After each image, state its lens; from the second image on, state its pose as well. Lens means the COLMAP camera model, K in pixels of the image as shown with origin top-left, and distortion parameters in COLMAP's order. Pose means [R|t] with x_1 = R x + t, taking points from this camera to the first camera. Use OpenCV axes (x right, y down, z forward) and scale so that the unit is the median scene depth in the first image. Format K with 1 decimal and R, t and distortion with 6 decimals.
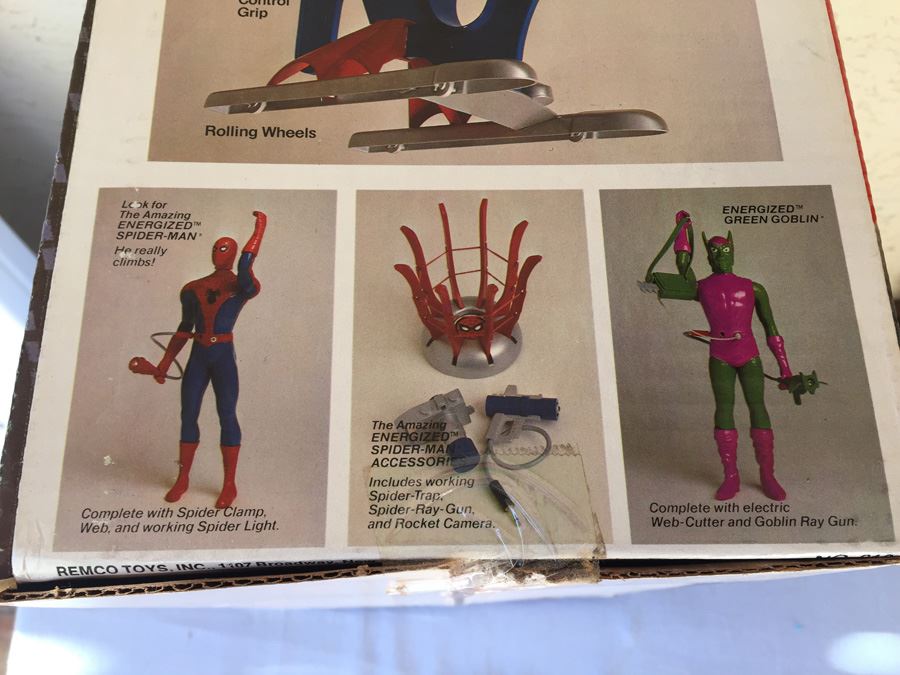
lens RADIAL K [[774.1, 0, 450.0], [0, 774.1, 337.5], [0, 0, 1]] dist [0.081829, -0.144614]
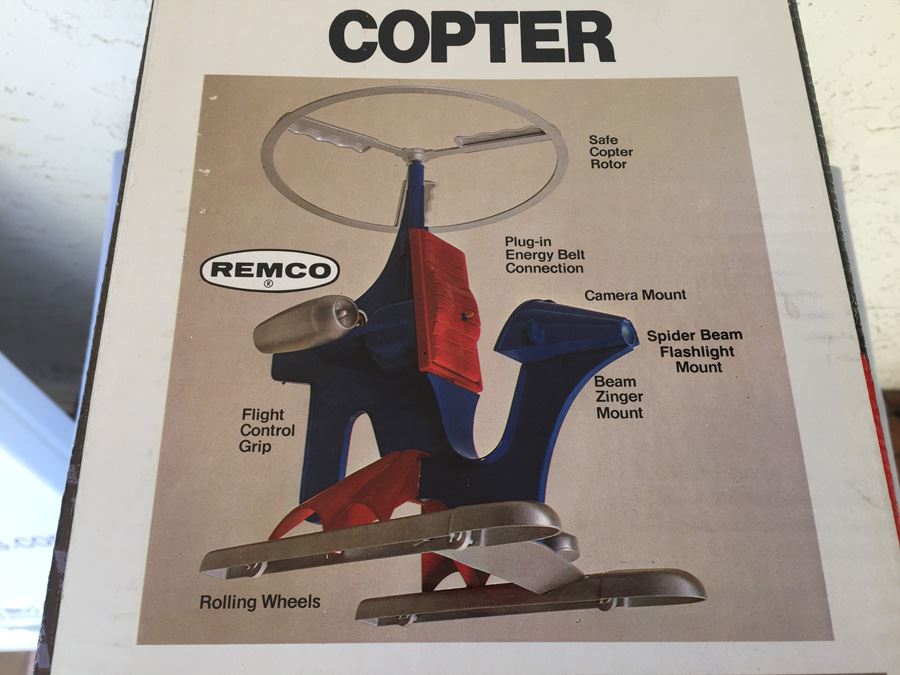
lens RADIAL K [[774.1, 0, 450.0], [0, 774.1, 337.5], [0, 0, 1]] dist [0.081829, -0.144614]
pose [[0.999900, 0.000815, -0.014126, -0.006892], [-0.001343, 0.999298, -0.037443, -0.526458], [0.014086, 0.037458, 0.999199, 0.073015]]
